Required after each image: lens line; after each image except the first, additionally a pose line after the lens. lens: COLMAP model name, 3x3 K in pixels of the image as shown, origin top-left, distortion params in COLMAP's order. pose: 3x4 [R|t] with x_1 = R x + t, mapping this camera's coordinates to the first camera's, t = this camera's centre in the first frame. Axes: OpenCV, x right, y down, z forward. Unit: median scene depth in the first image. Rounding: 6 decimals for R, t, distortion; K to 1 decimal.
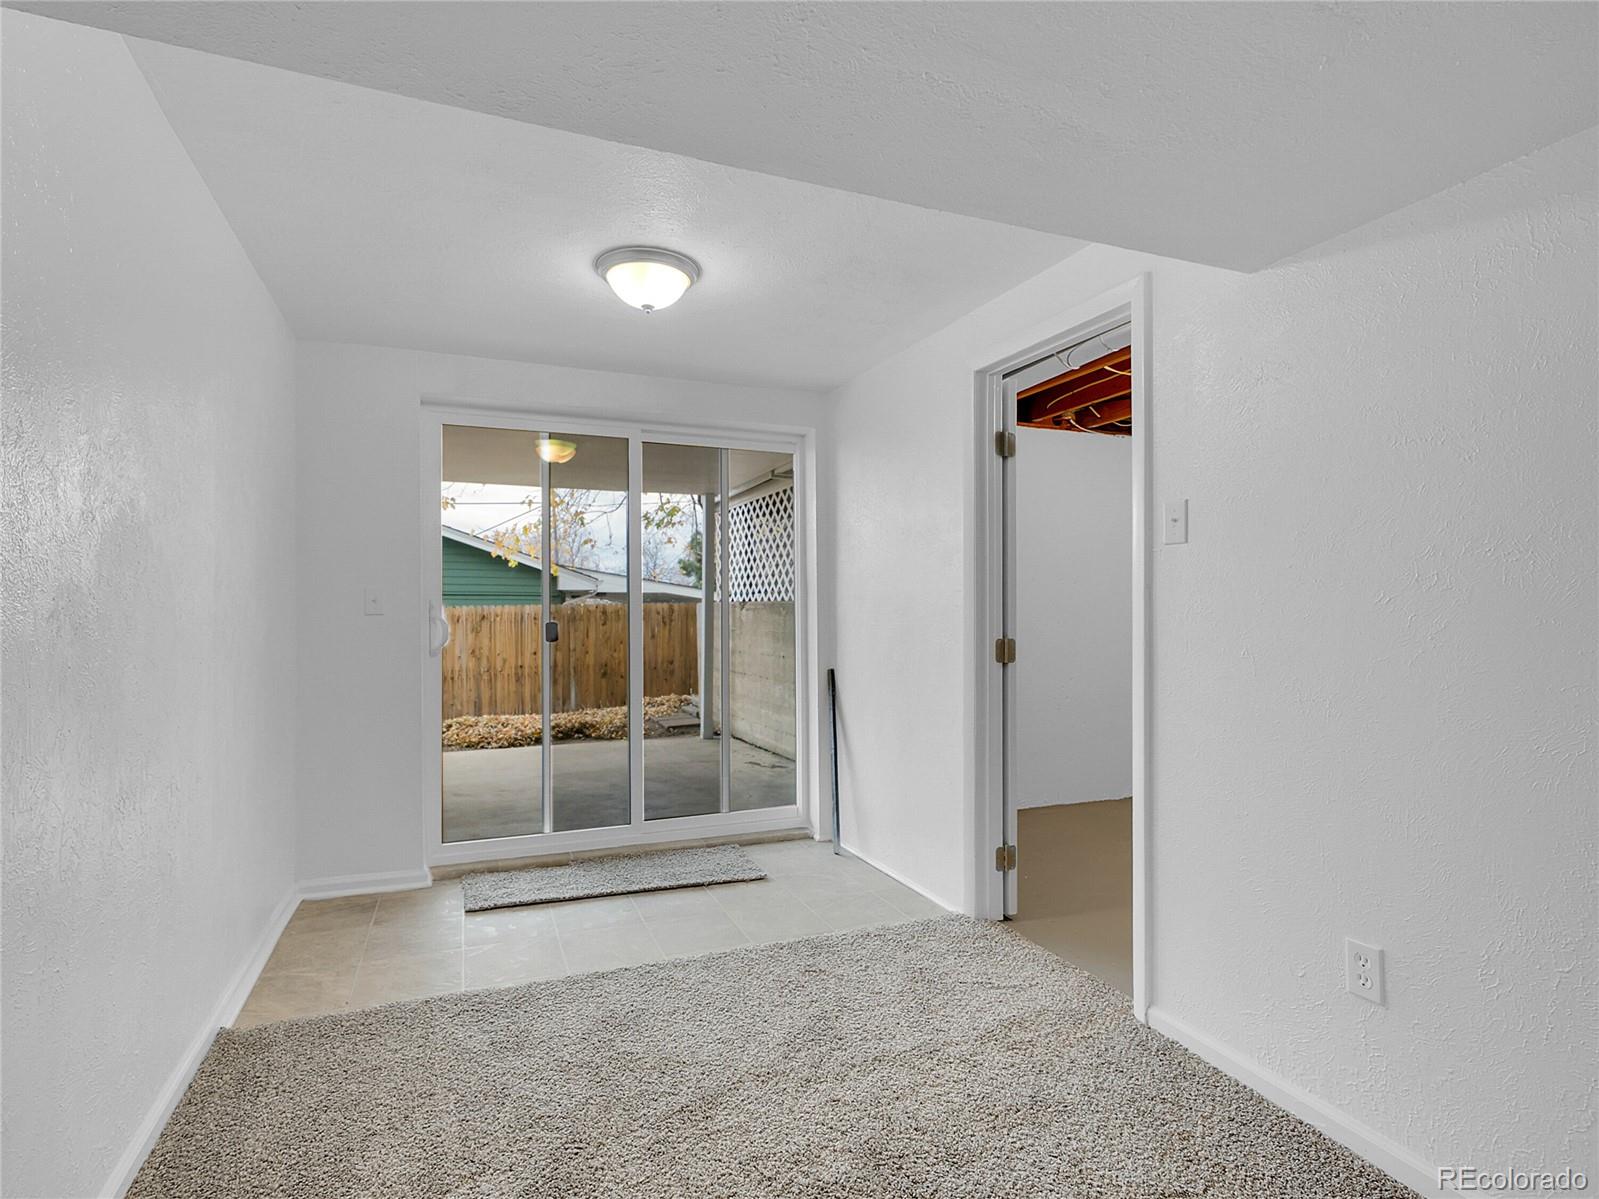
lens RADIAL K [[779.9, 0, 799.6], [0, 779.9, 604.0], [0, 0, 1]] dist [0.002286, 0.001123]
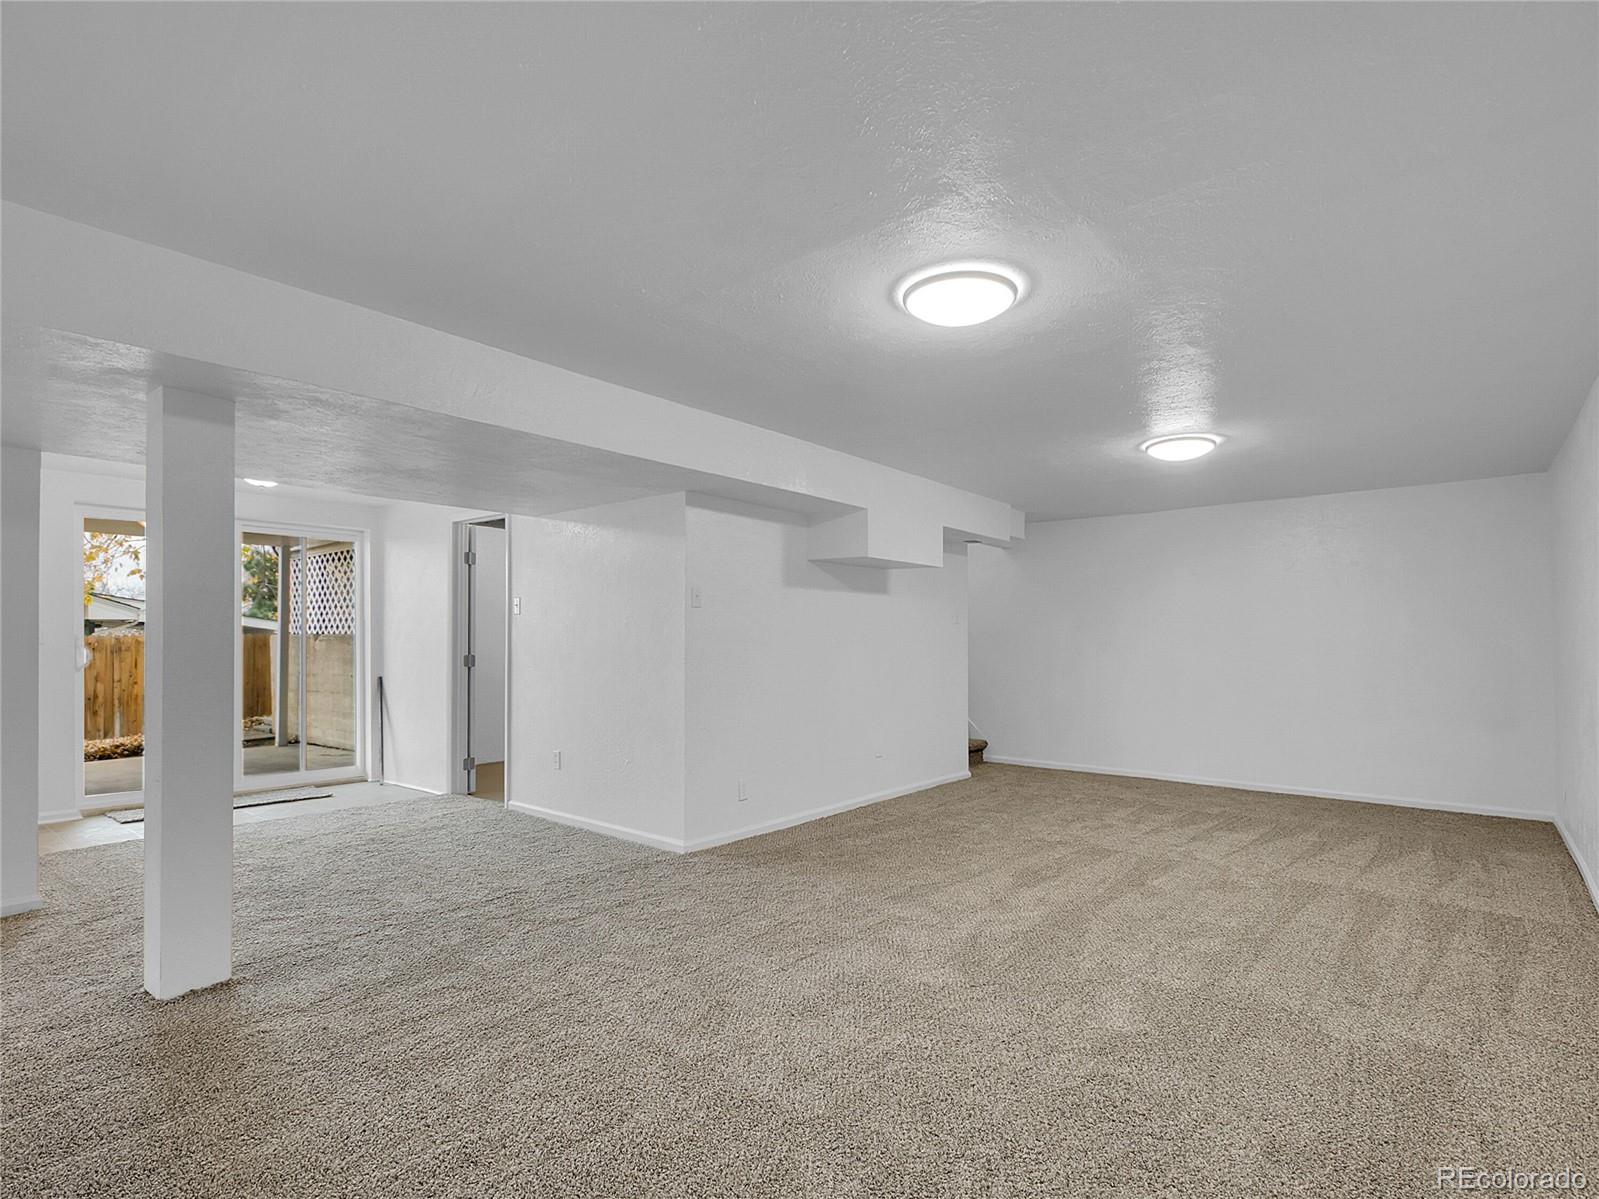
lens RADIAL K [[779.9, 0, 770.6], [0, 779.9, 635.4], [0, 0, 1]] dist [0.002286, 0.001123]
pose [[0.897973, 0.005923, 0.440011, 0.030486], [-0.005301, 0.999982, -0.002642, -0.001496], [-0.440019, 0.000039, 0.897989, -0.452072]]
